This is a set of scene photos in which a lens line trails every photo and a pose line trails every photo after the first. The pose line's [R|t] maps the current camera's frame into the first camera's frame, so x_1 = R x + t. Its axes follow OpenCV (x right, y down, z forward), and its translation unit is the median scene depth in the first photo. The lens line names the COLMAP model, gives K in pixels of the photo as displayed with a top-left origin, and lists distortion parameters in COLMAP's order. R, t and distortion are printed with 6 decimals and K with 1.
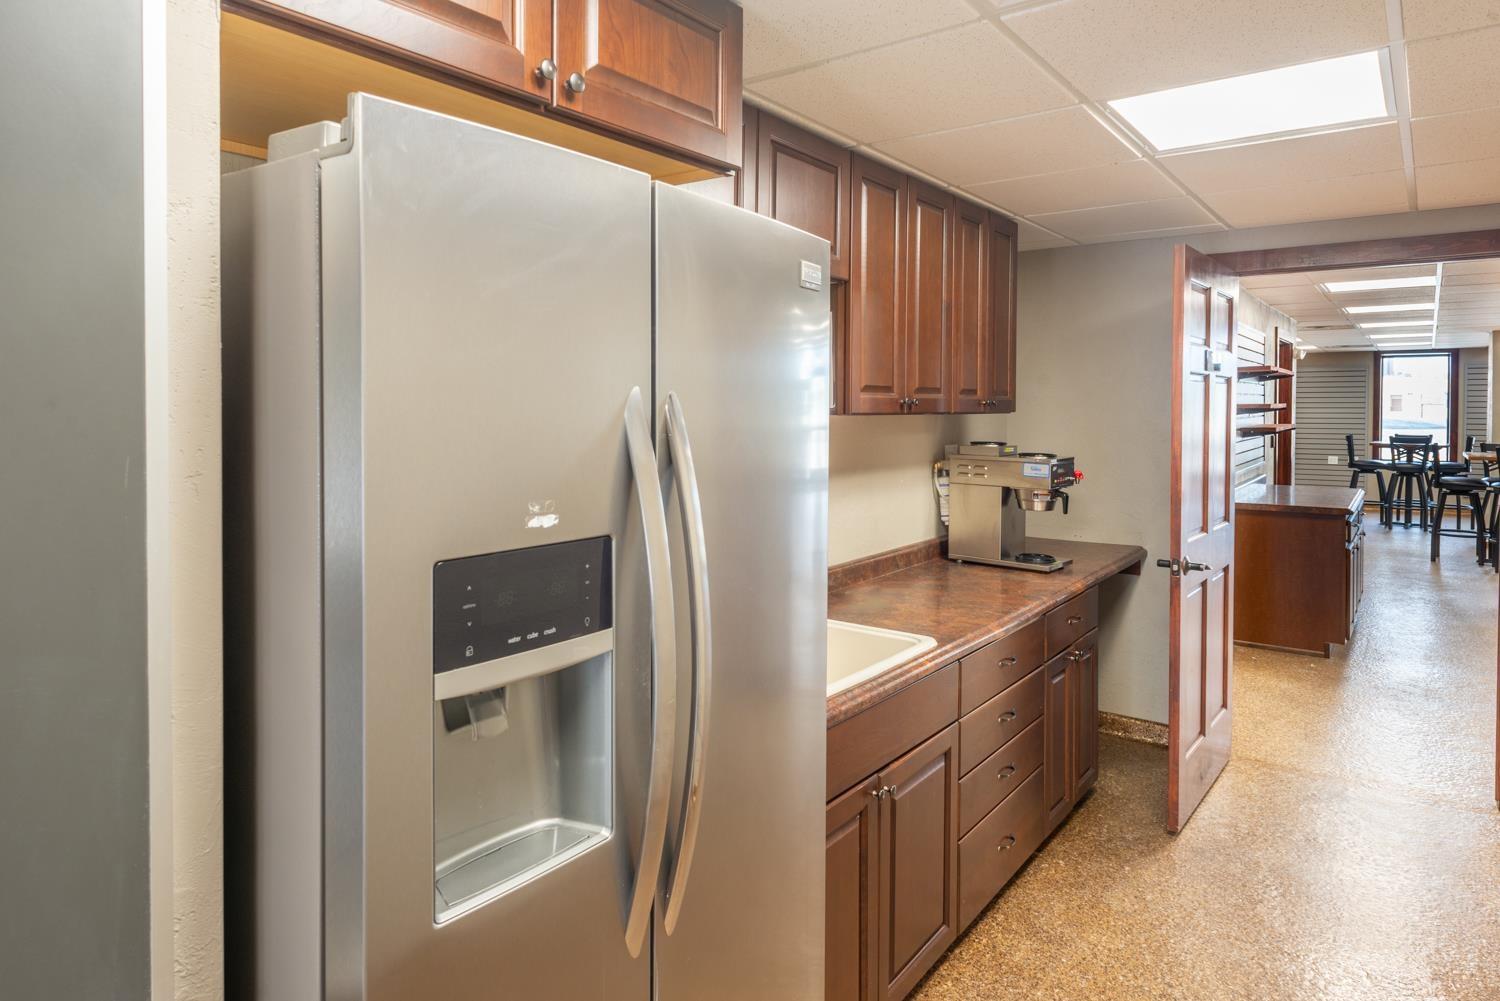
lens RADIAL K [[905.1, 0, 752.2], [0, 905.1, 431.9], [0, 0, 1]] dist [0.003739, 0.000602]
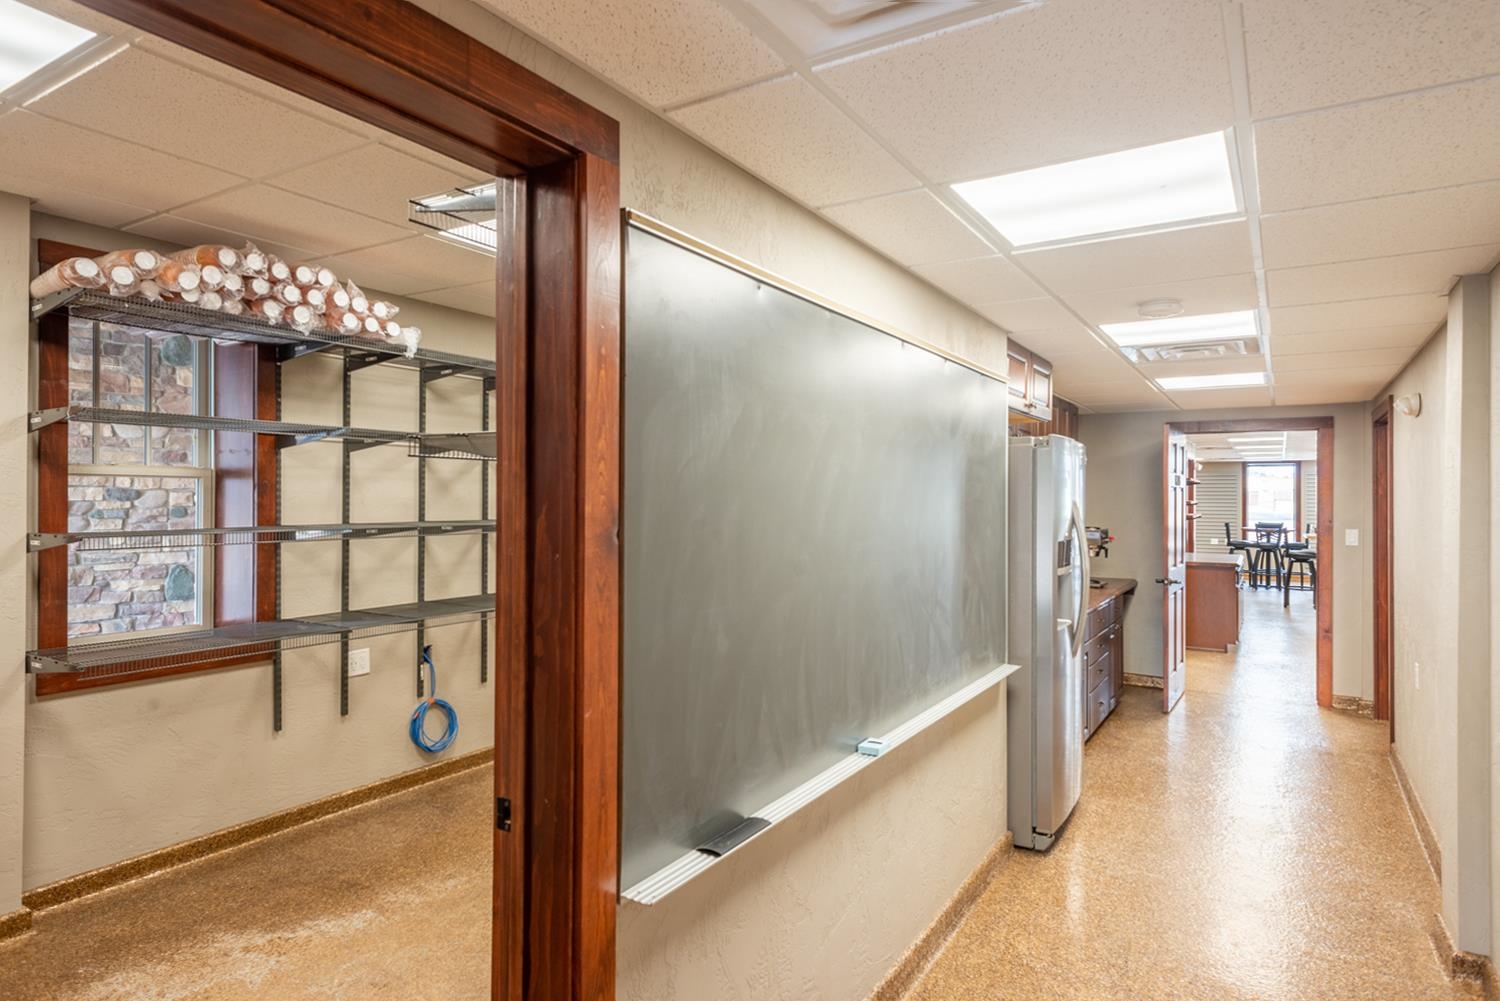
lens RADIAL K [[841.6, 0, 750.0], [0, 841.6, 500.5], [0, 0, 1]] dist [0.000606, 0.000216]
pose [[0.996901, 0.004073, 0.078565, -0.203828], [-0.002045, 0.999663, -0.025883, 0.005552], [-0.078644, 0.025642, 0.996573, -0.271473]]
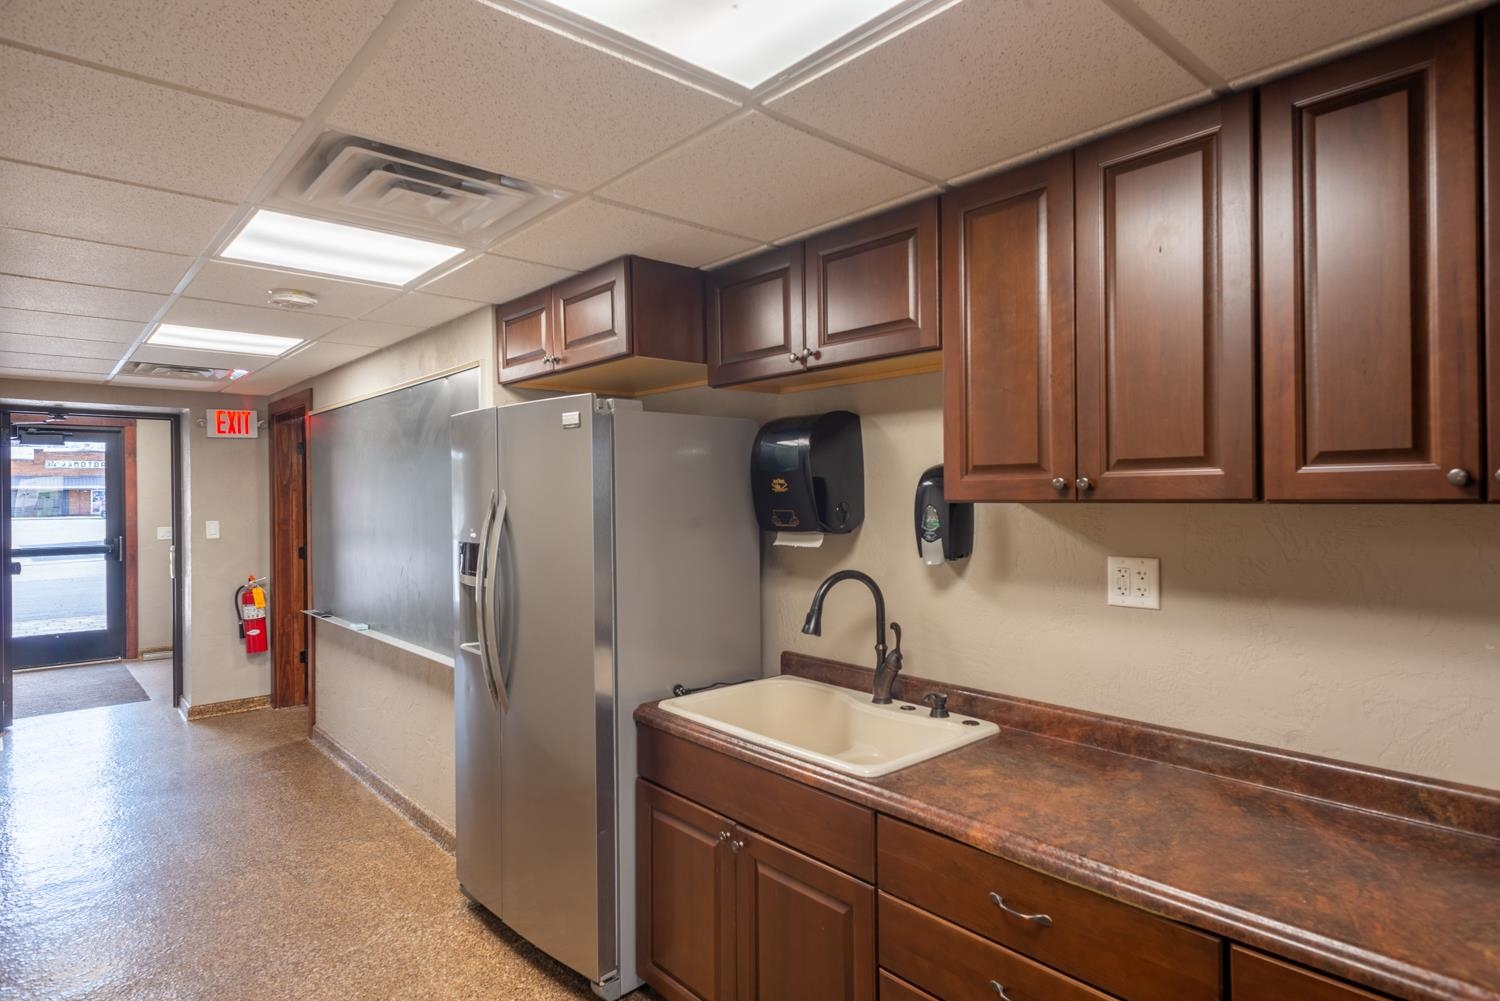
lens RADIAL K [[841.6, 0, 750.0], [0, 841.6, 500.5], [0, 0, 1]] dist [0.000606, 0.000216]
pose [[-0.212121, 0.006913, -0.977219, 0.269774], [-0.020504, 0.999723, 0.011523, -0.007313], [0.977028, 0.022481, -0.211920, 0.289827]]
